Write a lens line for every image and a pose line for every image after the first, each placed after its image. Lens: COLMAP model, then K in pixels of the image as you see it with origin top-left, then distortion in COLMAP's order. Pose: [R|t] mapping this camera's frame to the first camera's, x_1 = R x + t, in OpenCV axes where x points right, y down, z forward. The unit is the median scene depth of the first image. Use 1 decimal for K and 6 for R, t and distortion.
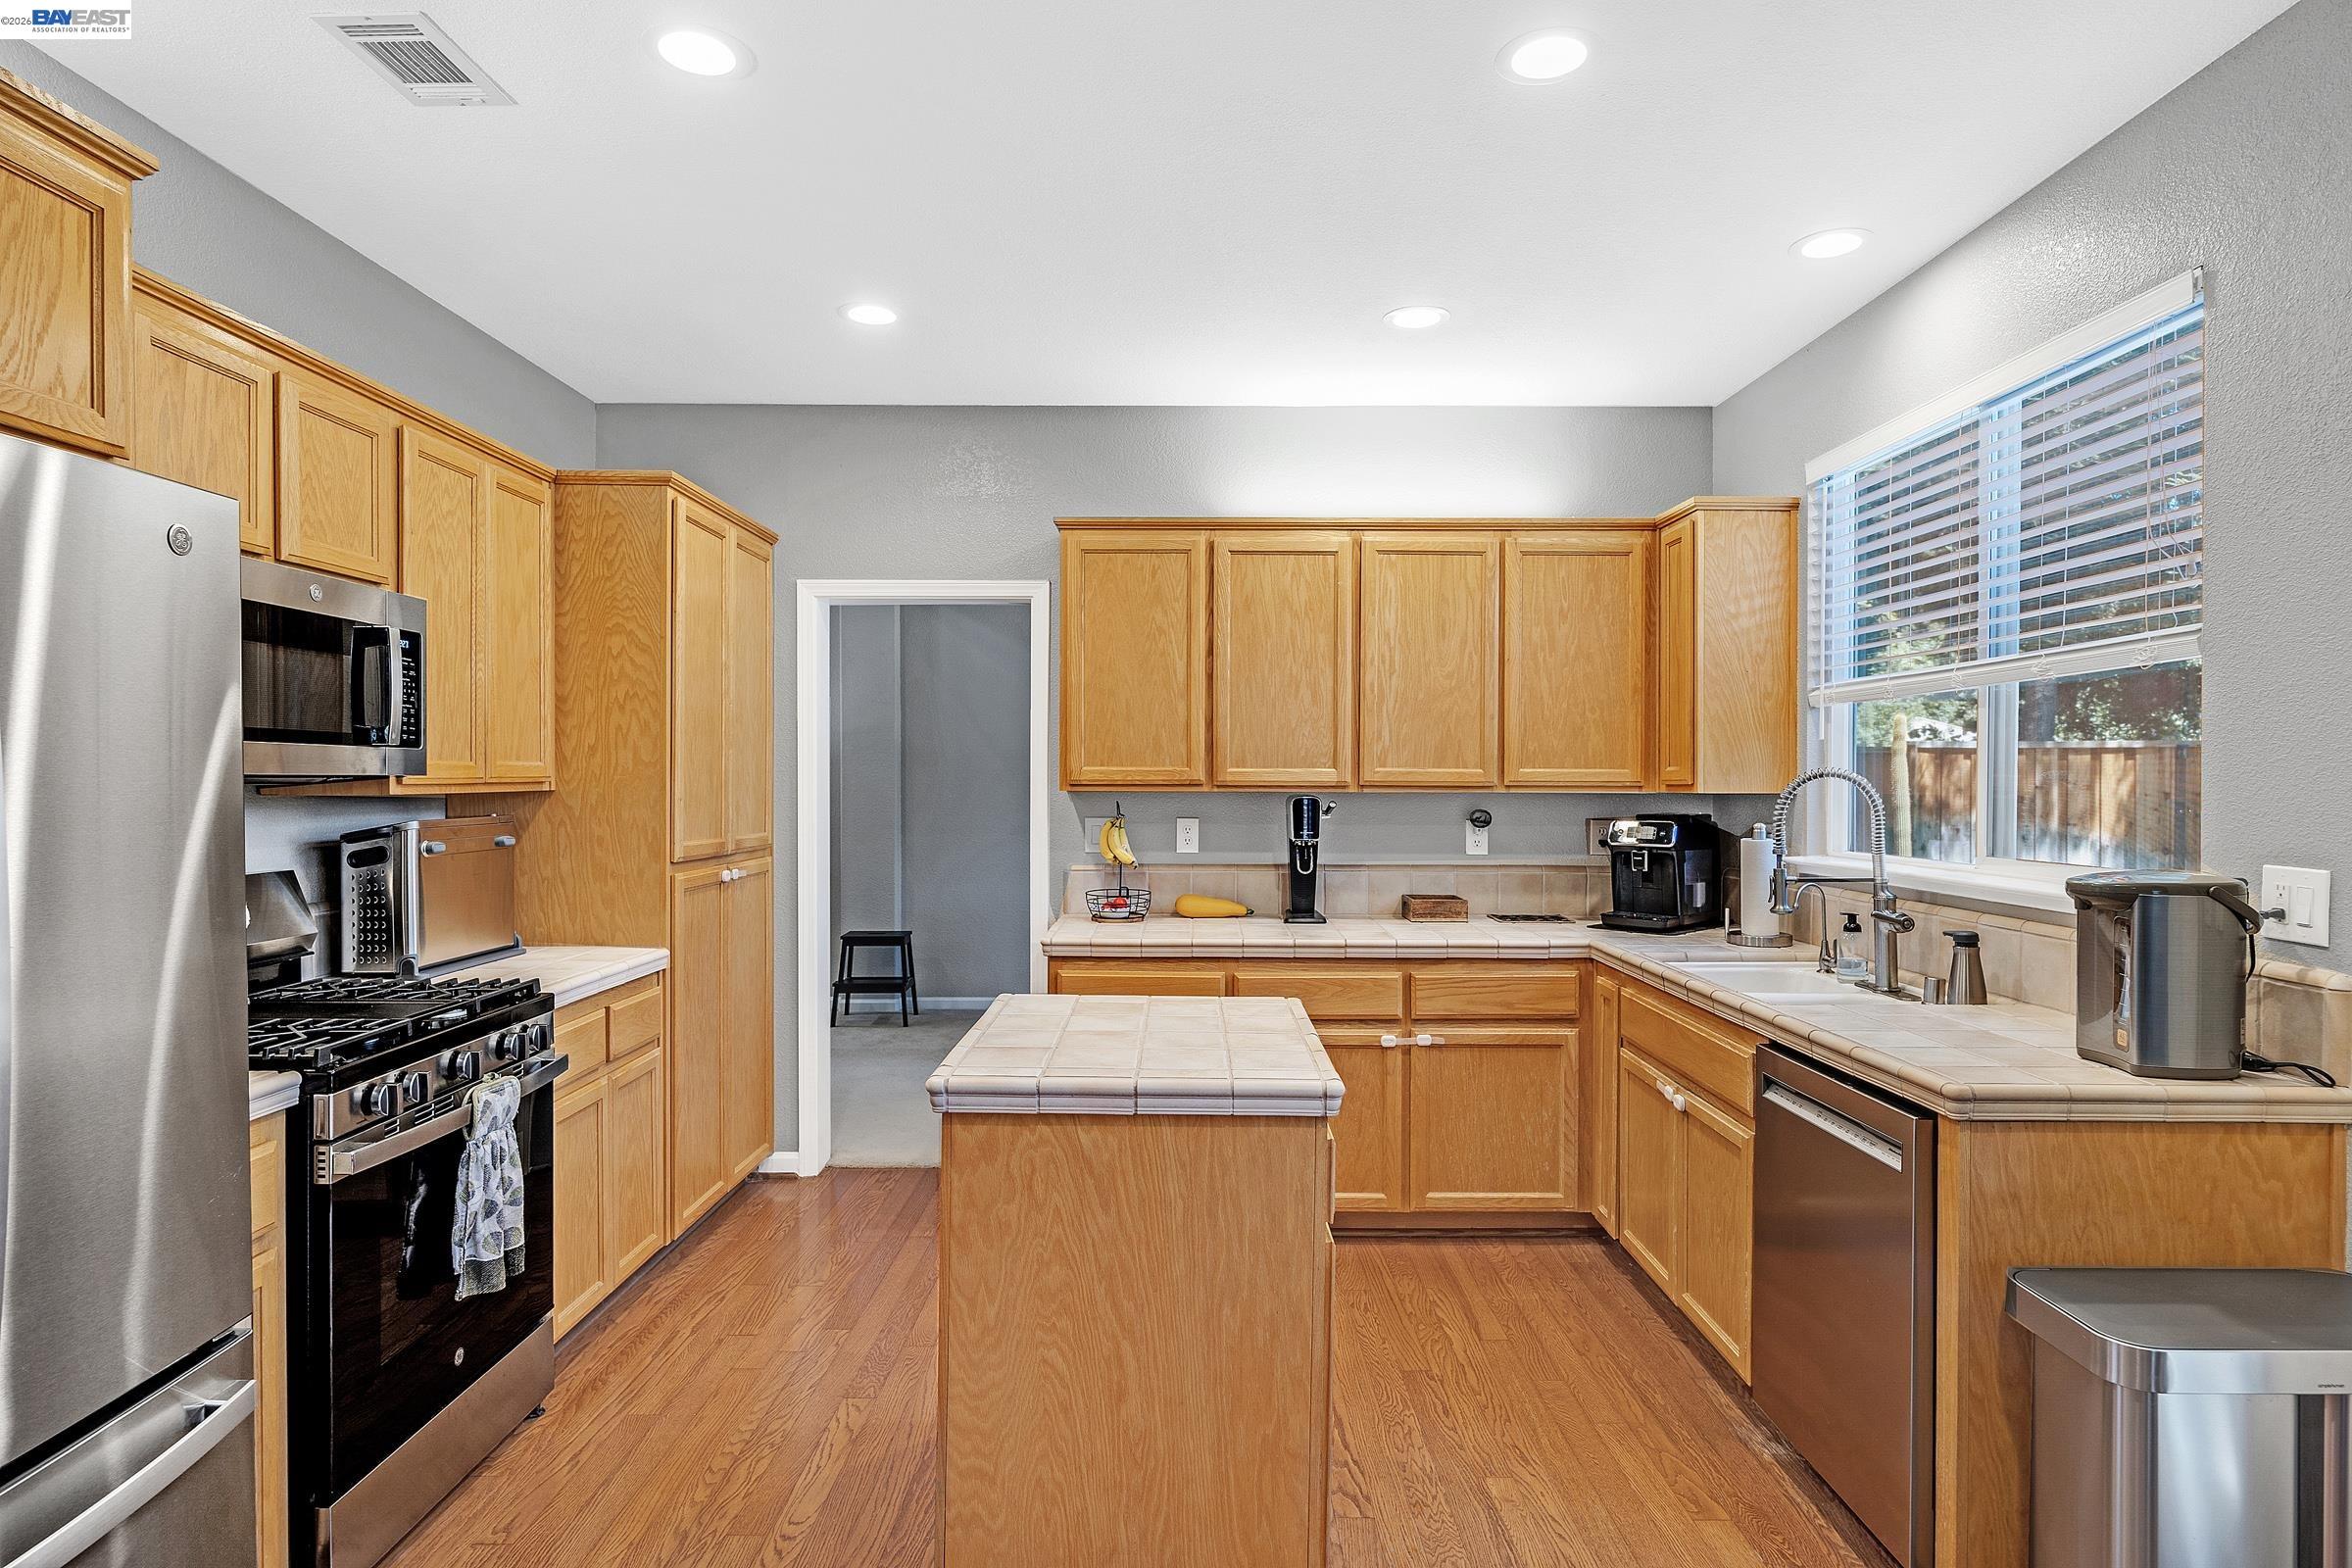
lens RADIAL K [[1354.8, 0, 1176.6], [0, 1354.8, 781.5], [0, 0, 1]] dist [-0.000031, -0.000003]
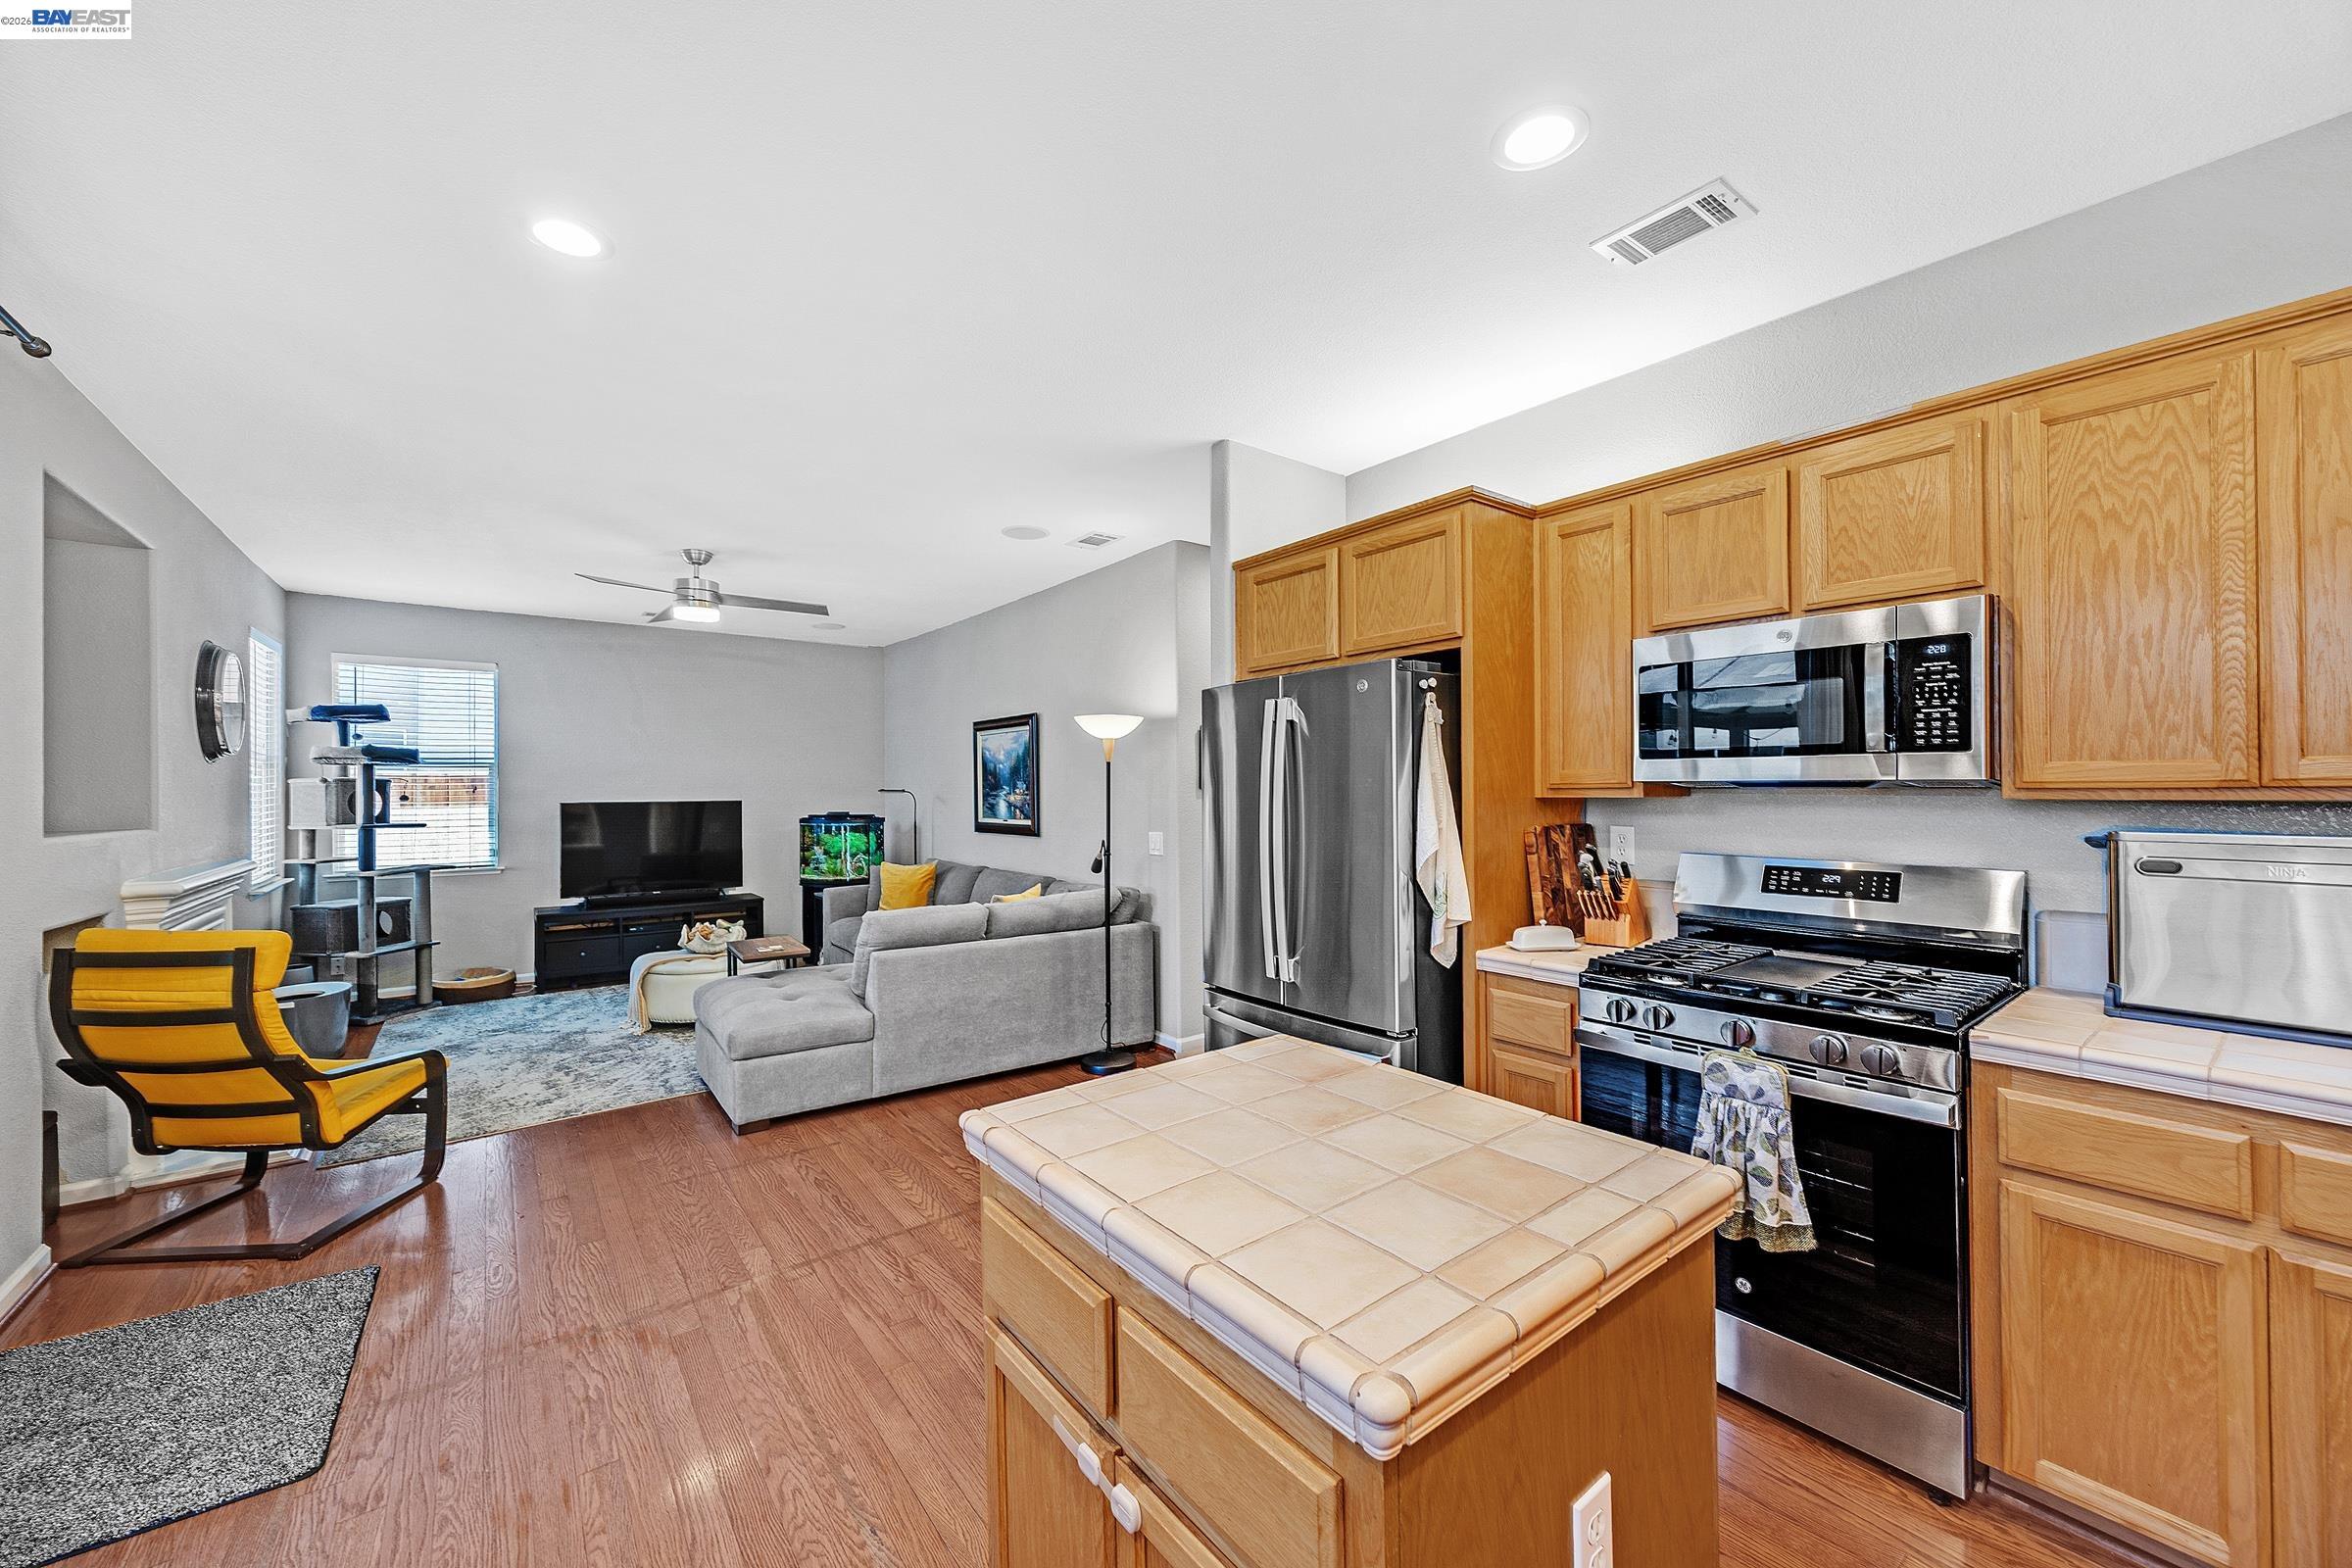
lens RADIAL K [[897.7, 0, 1179.0], [0, 897.7, 784.1], [0, 0, 1]] dist [0.000220, -0.000190]
pose [[-0.785749, -0.000484, -0.618545, 0.321678], [-0.002573, 0.999994, 0.002487, -0.000125], [0.618540, 0.003545, -0.785746, 1.261828]]
